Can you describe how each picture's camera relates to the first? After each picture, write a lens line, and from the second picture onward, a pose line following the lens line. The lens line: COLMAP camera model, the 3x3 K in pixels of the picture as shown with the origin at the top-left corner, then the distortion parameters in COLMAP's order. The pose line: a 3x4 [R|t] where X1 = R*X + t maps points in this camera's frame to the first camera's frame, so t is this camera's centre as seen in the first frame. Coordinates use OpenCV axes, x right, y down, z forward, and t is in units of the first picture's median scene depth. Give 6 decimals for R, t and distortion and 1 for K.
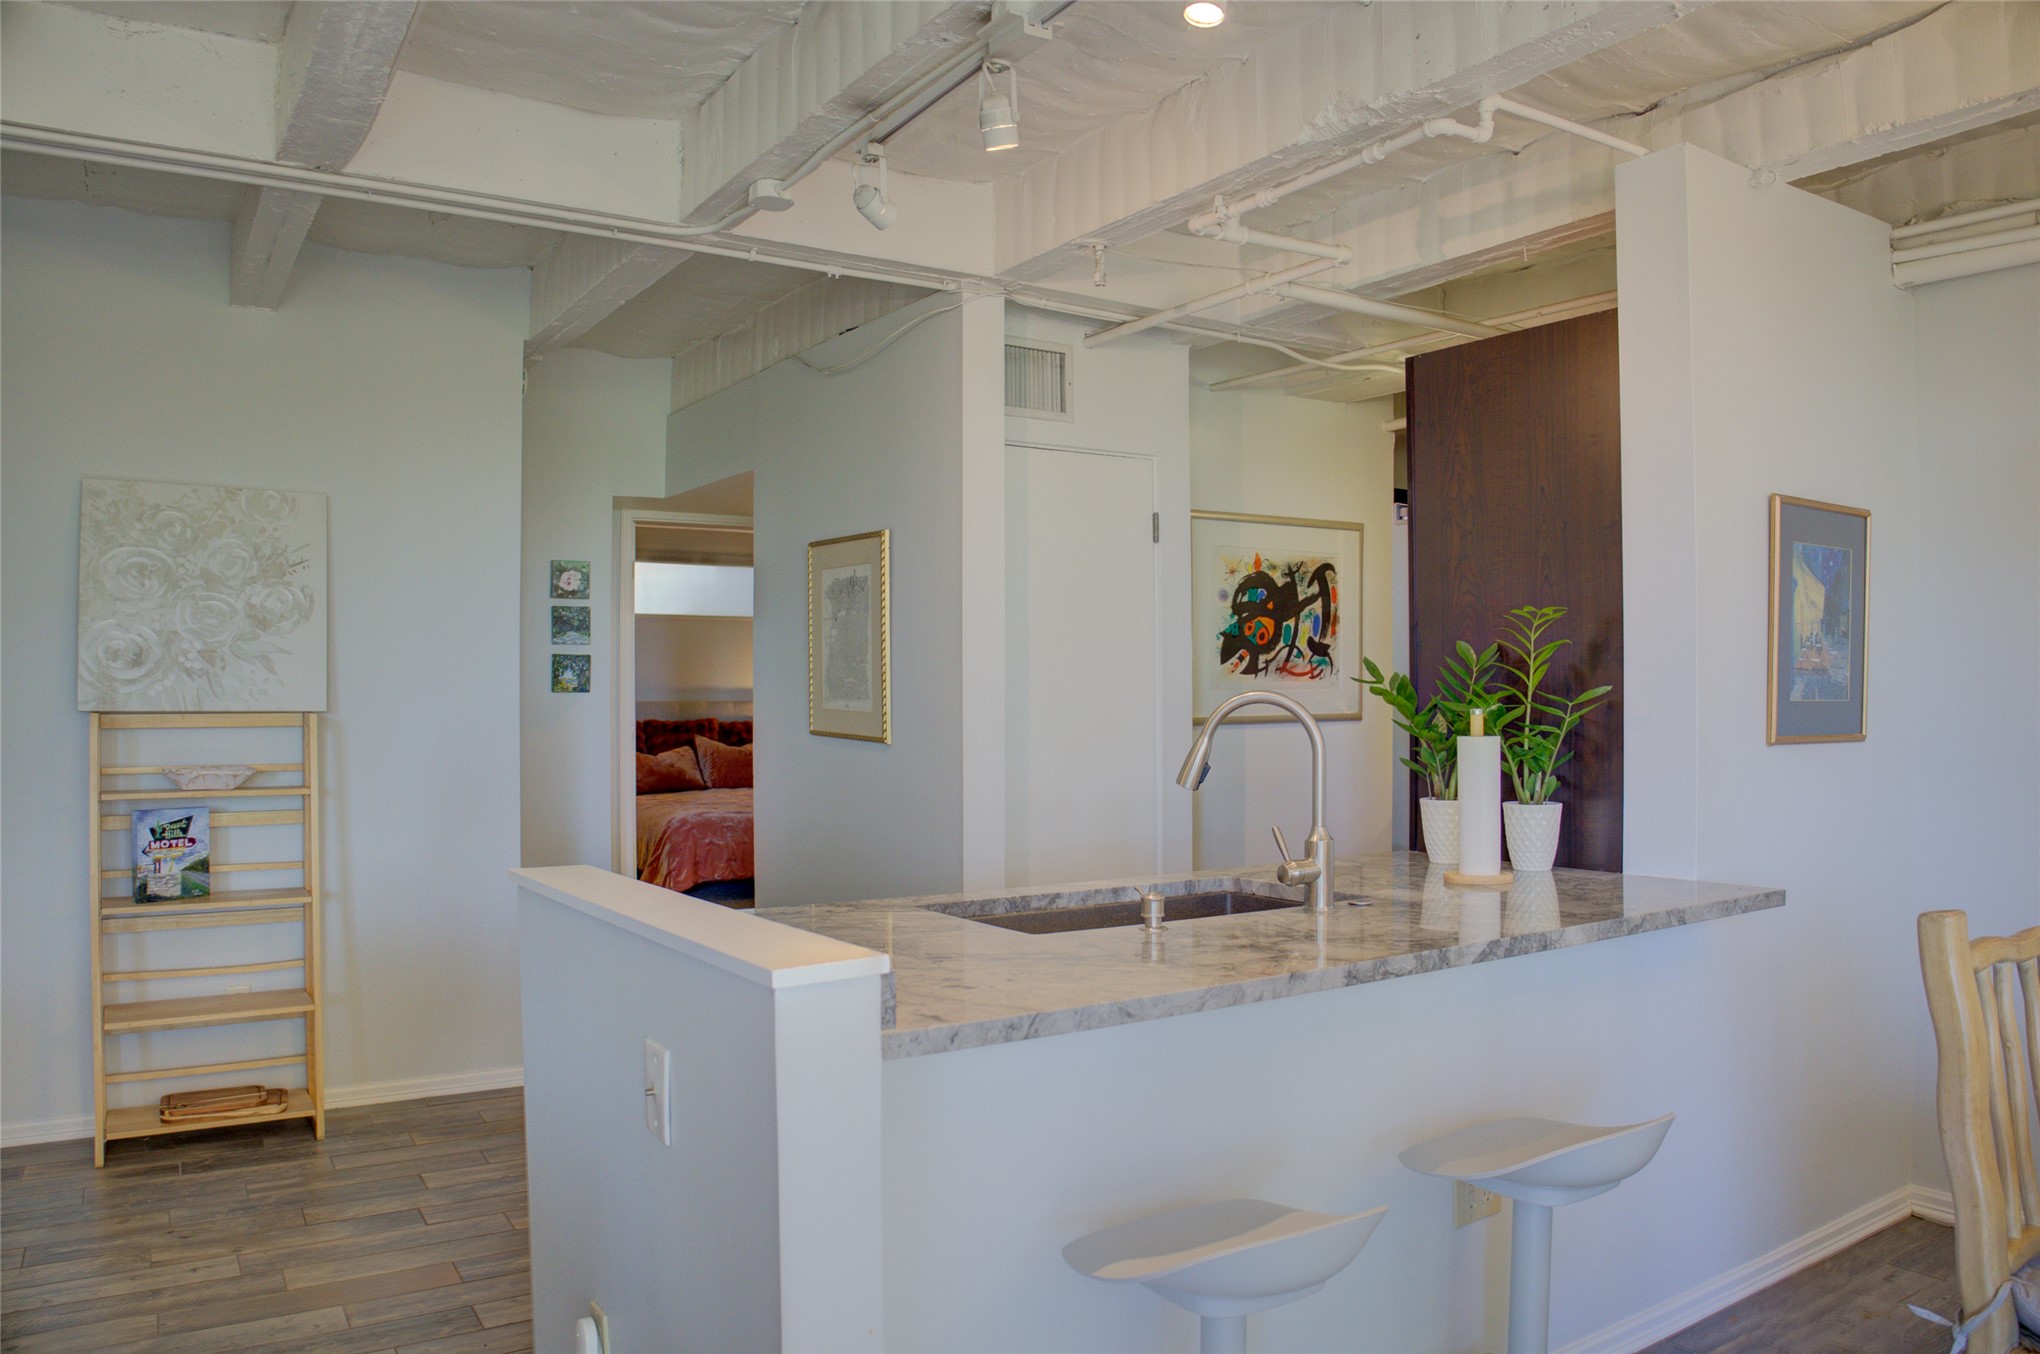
lens RADIAL K [[1403.1, 0, 1020.0], [0, 1403.1, 677.0], [0, 0, 1]] dist [-0.094093, -0.002920]
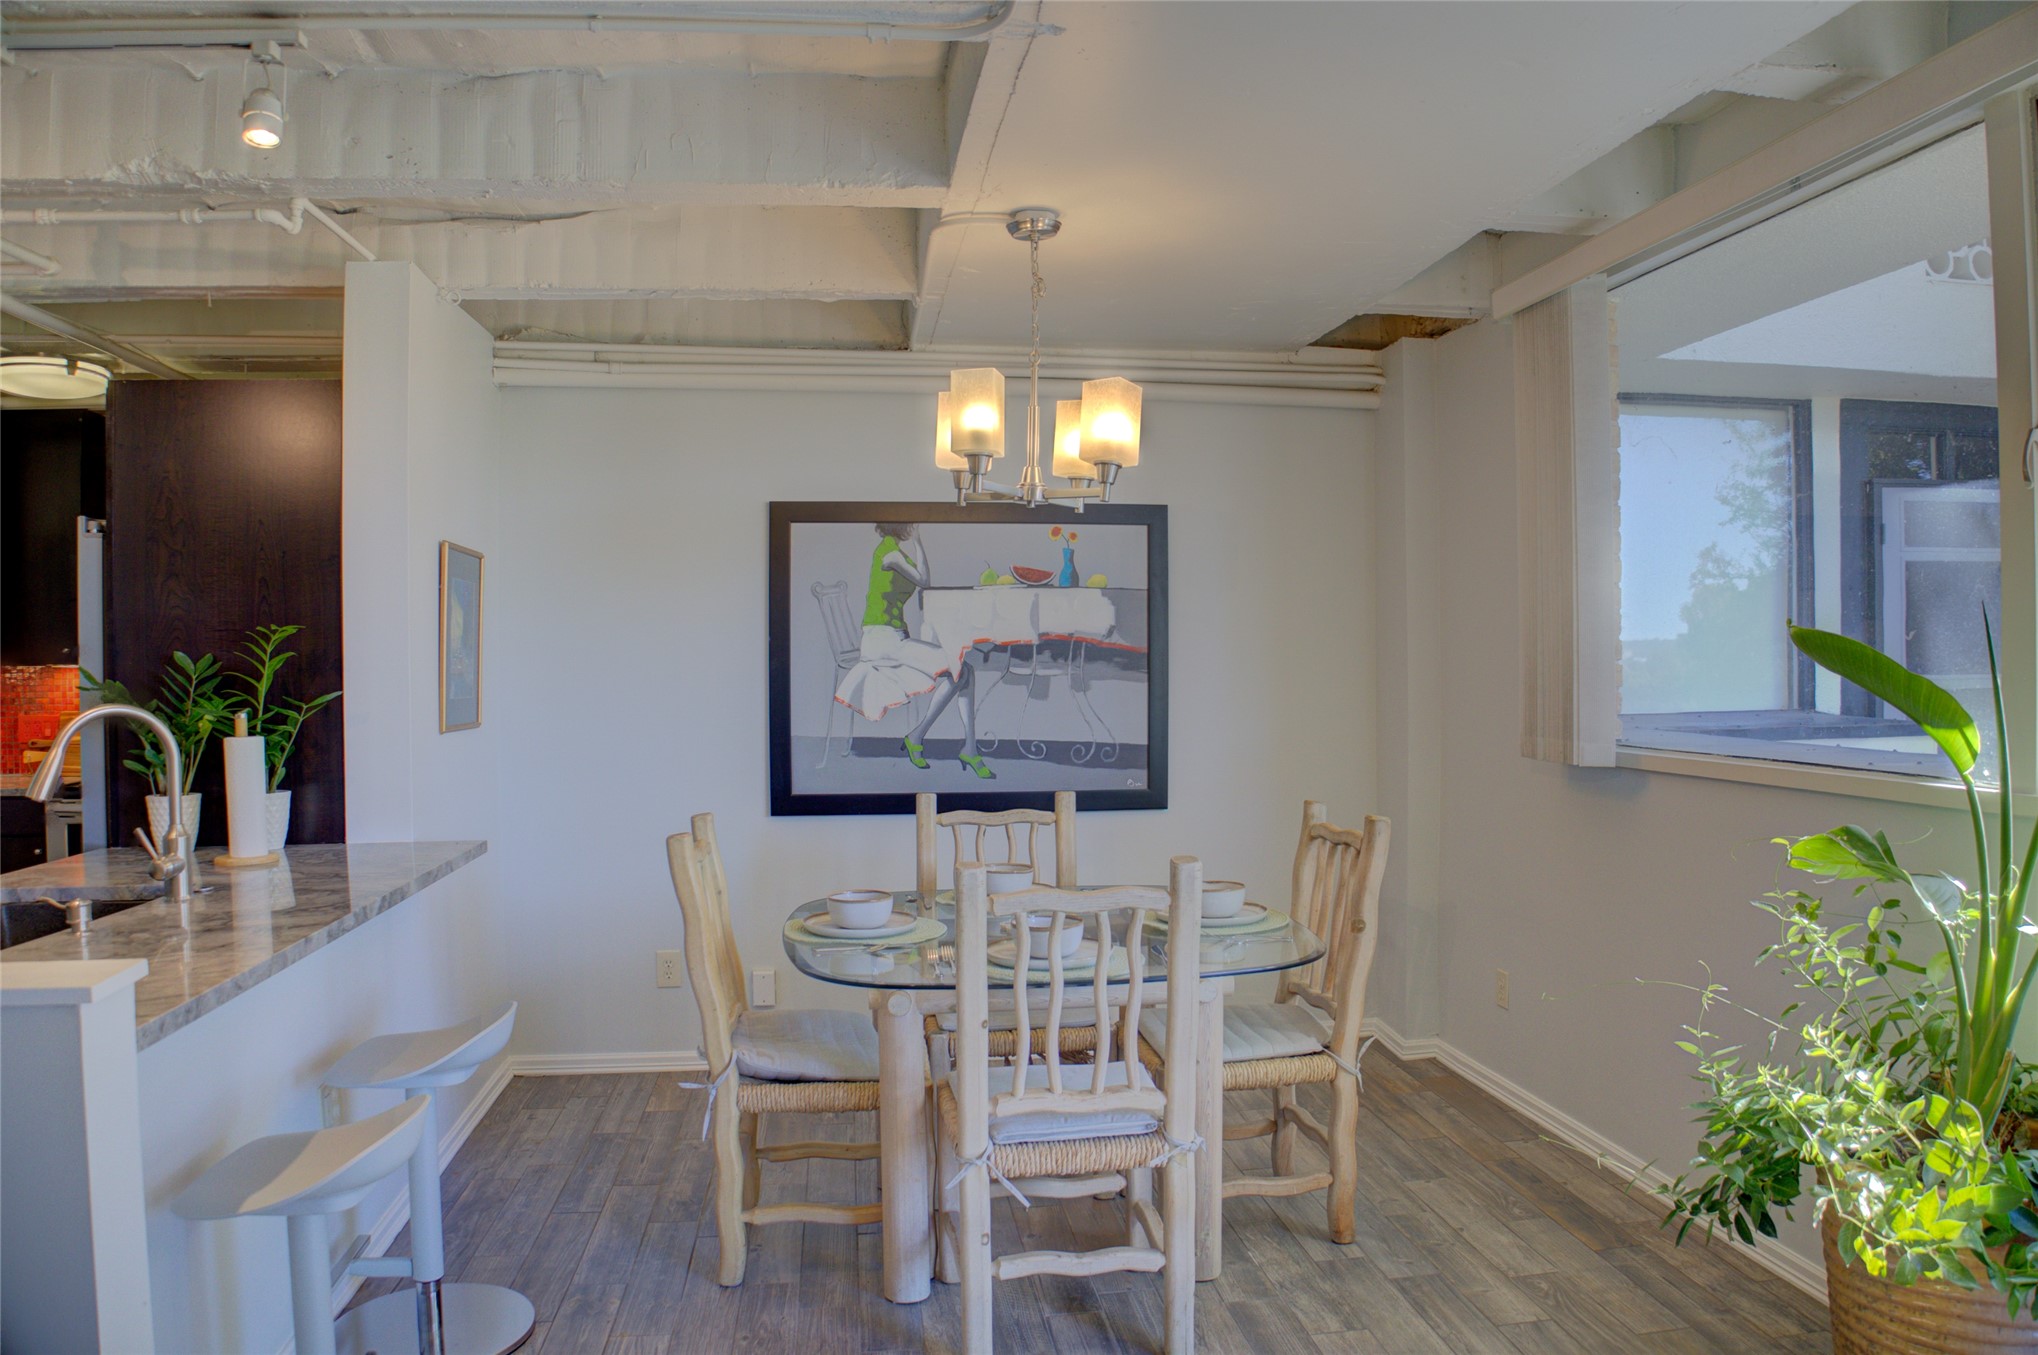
lens RADIAL K [[1364.1, 0, 1019.0], [0, 1364.1, 677.5], [0, 0, 1]] dist [-0.138888, -0.000878]
pose [[0.414601, -0.009866, 0.909950, -0.371668], [-0.003046, 0.999921, 0.012230, -0.021046], [-0.909998, -0.007842, 0.414538, -0.028938]]
